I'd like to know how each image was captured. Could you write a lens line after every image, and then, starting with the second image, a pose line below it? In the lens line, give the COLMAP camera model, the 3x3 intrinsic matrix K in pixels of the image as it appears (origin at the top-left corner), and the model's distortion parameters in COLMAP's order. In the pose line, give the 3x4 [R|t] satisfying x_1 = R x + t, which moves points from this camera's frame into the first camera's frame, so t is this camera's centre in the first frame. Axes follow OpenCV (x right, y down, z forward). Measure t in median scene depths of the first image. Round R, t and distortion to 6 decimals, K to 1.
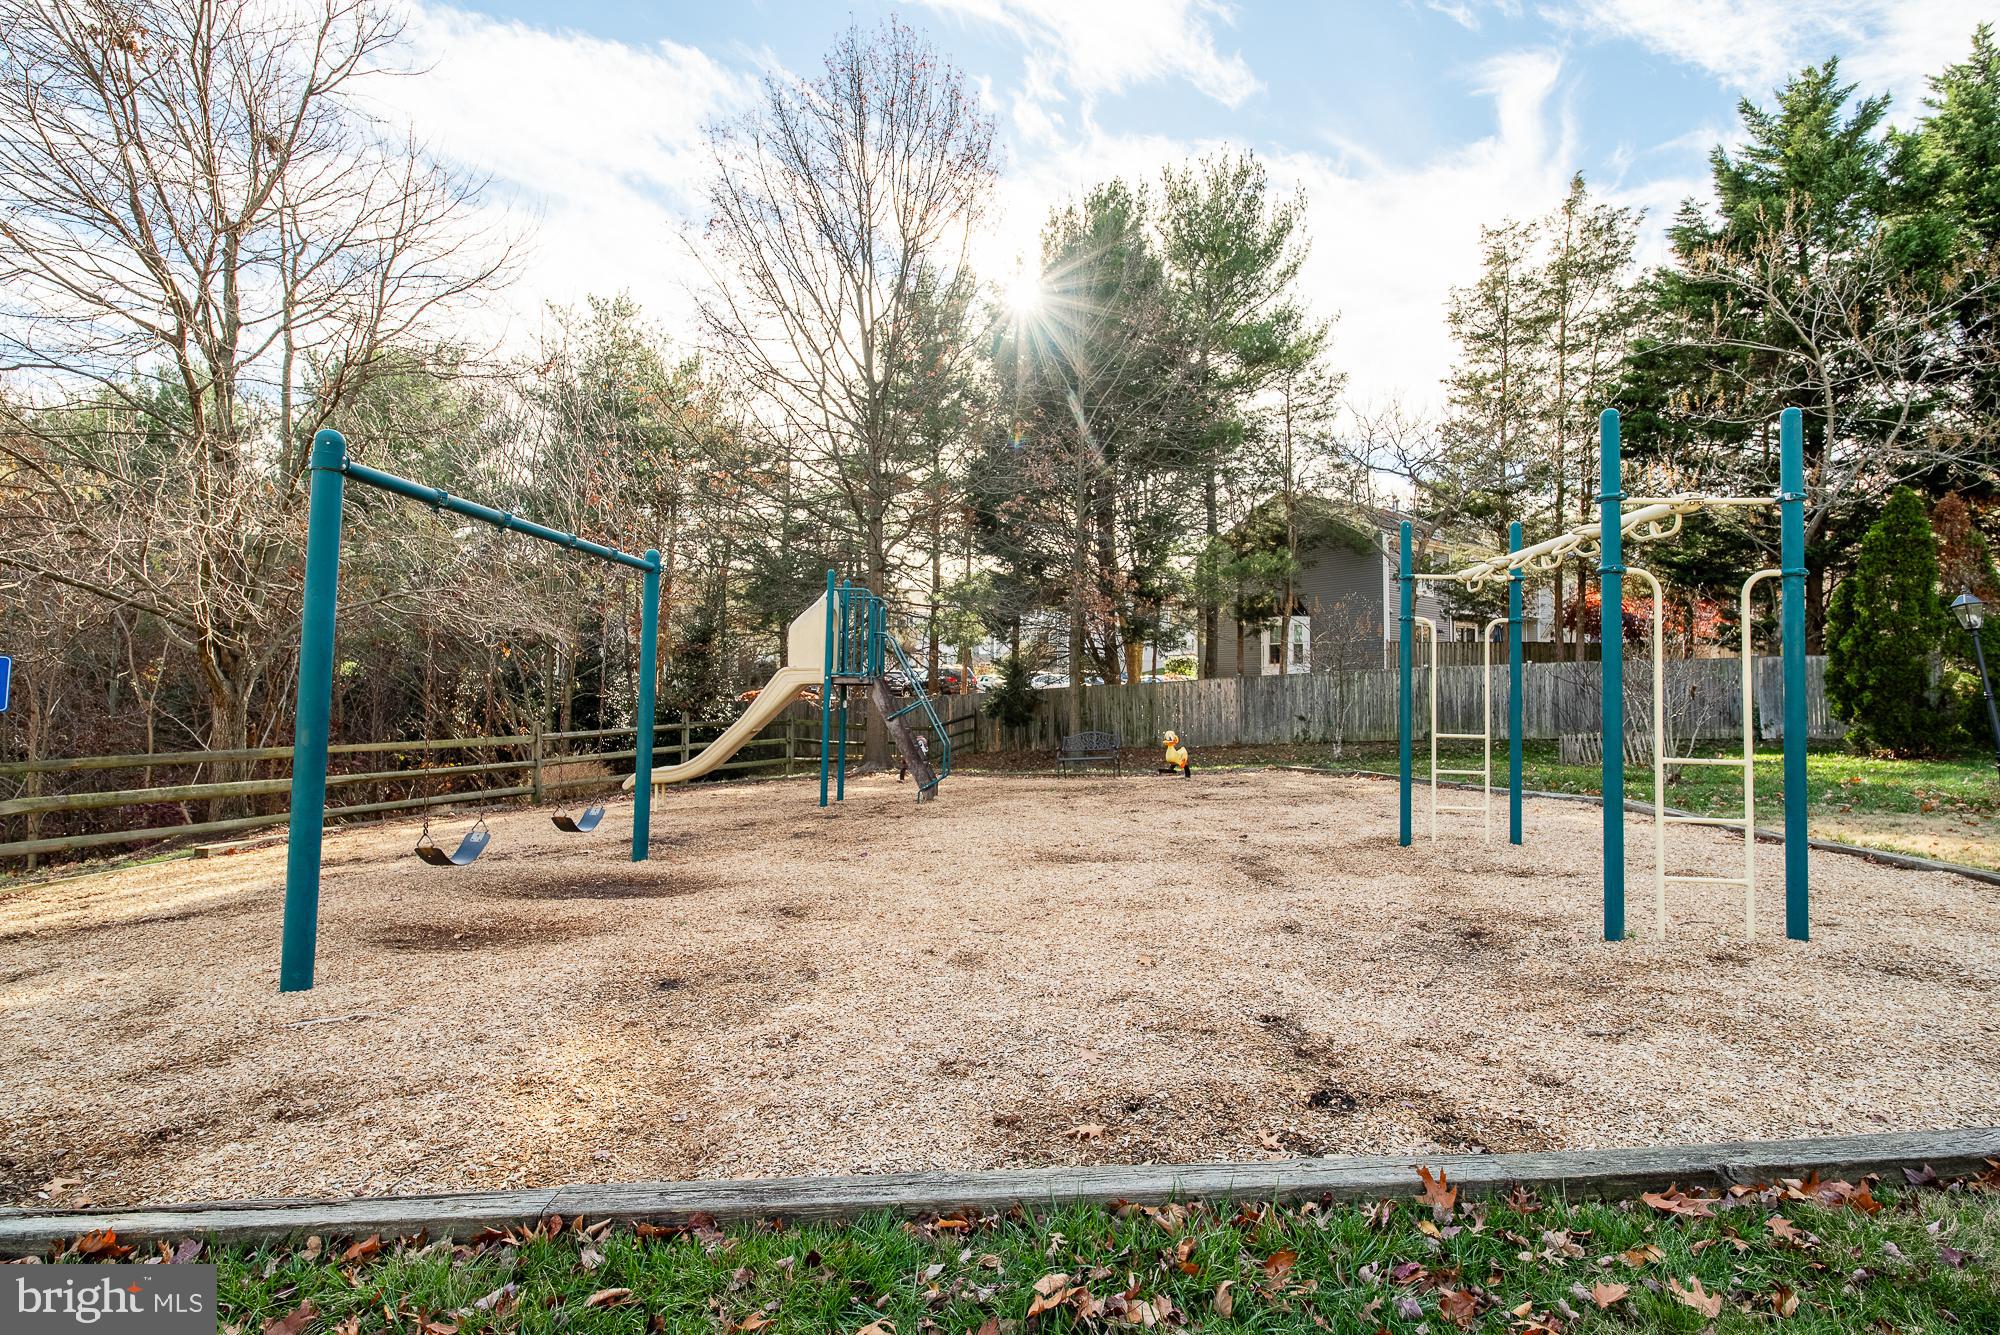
lens RADIAL K [[928.3, 0, 1002.5], [0, 928.3, 671.9], [0, 0, 1]] dist [-0.002743, -0.000475]
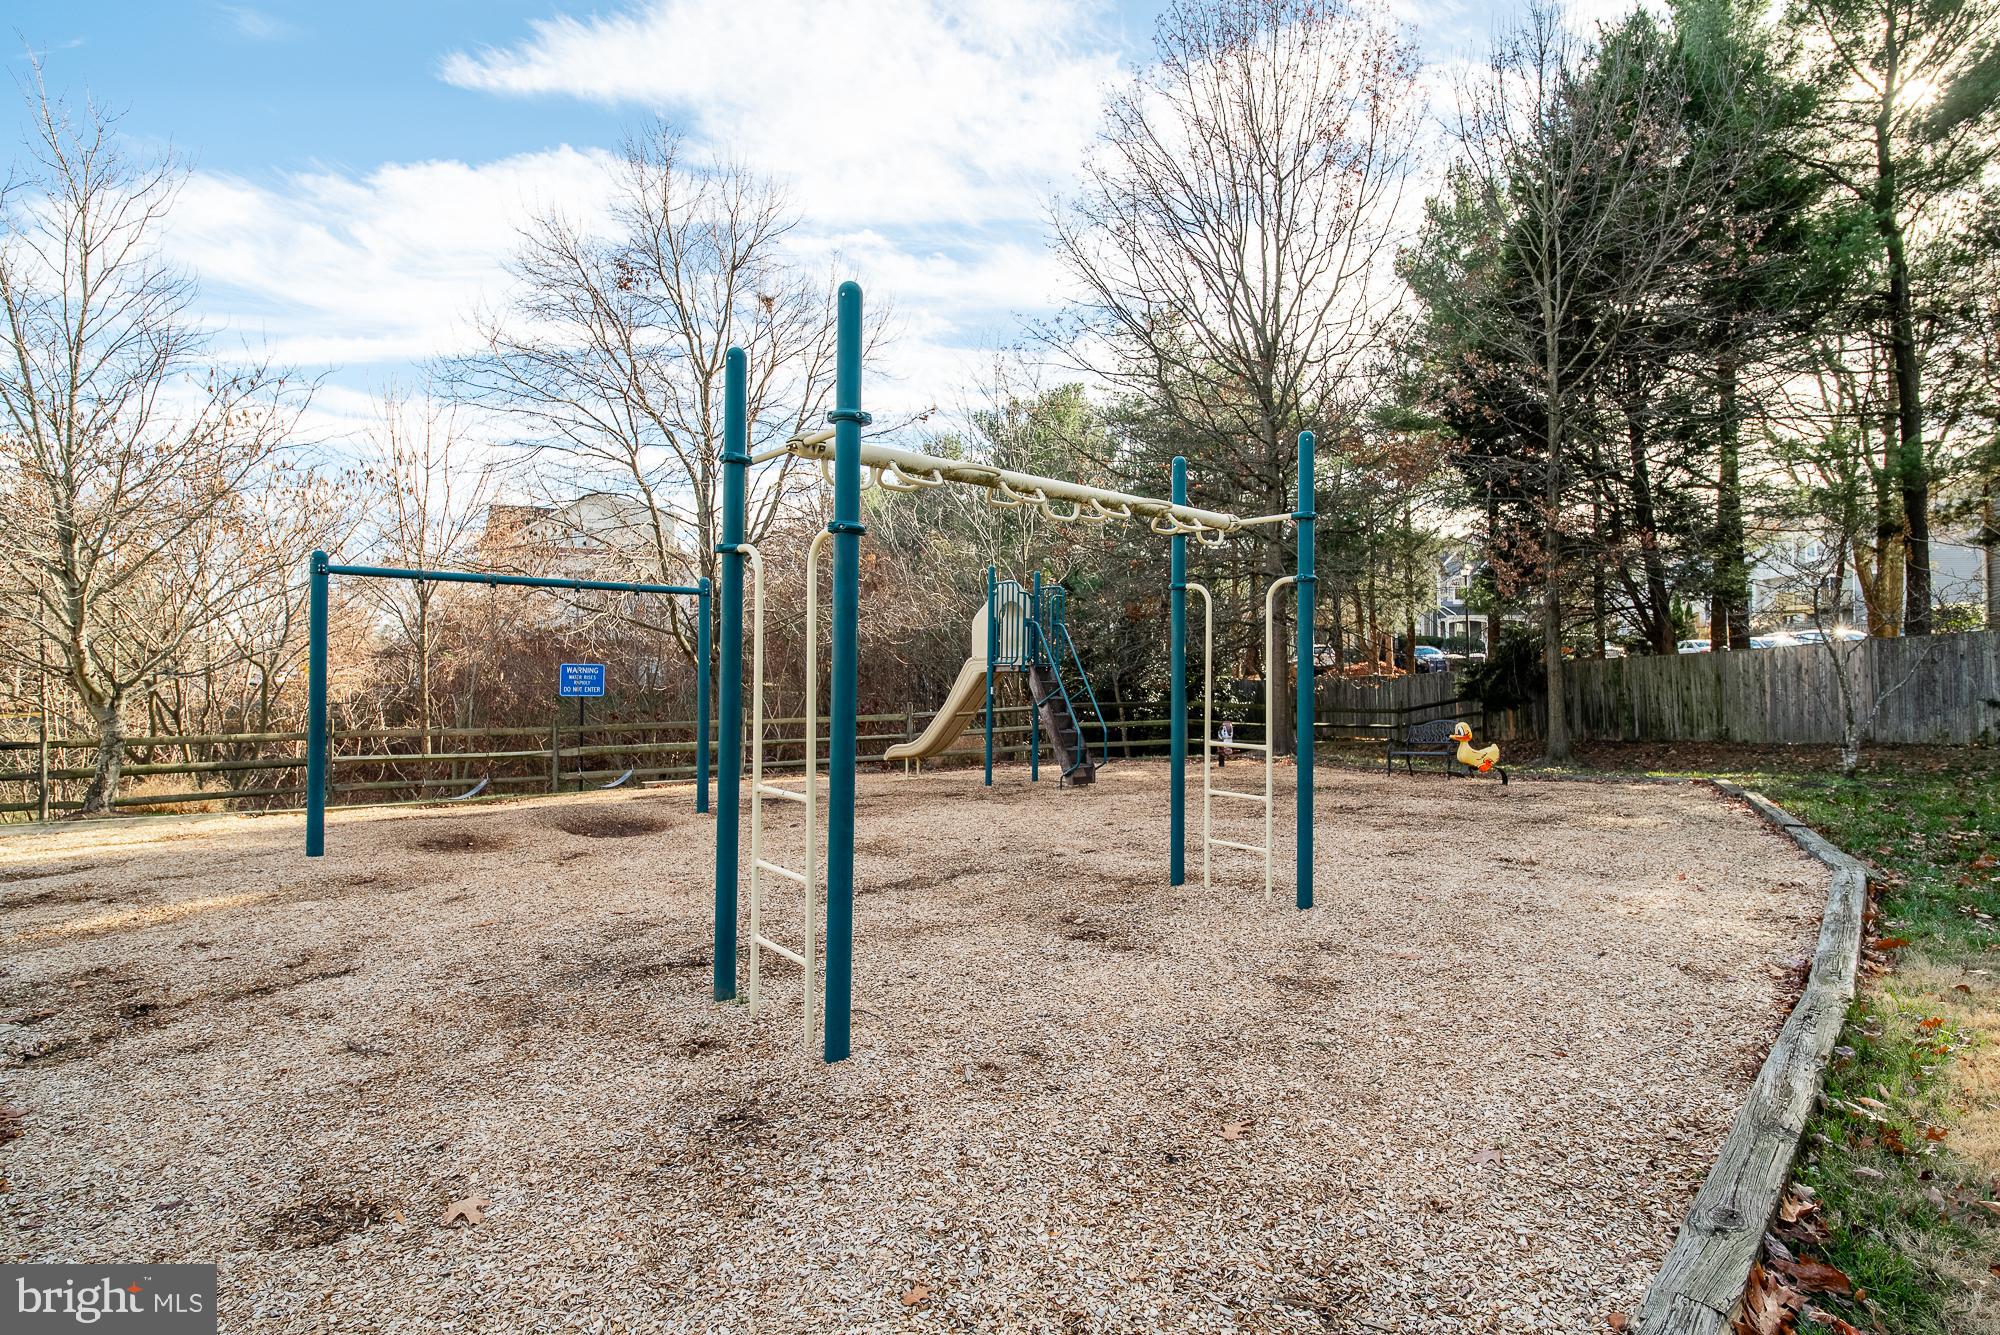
lens RADIAL K [[937.4, 0, 959.2], [0, 937.4, 666.4], [0, 0, 1]] dist [-0.004147, -0.000560]
pose [[0.739104, -0.016311, -0.673394, 0.486330], [0.031566, 0.999447, 0.010437, -0.005273], [0.672851, -0.028970, 0.739210, 0.181485]]
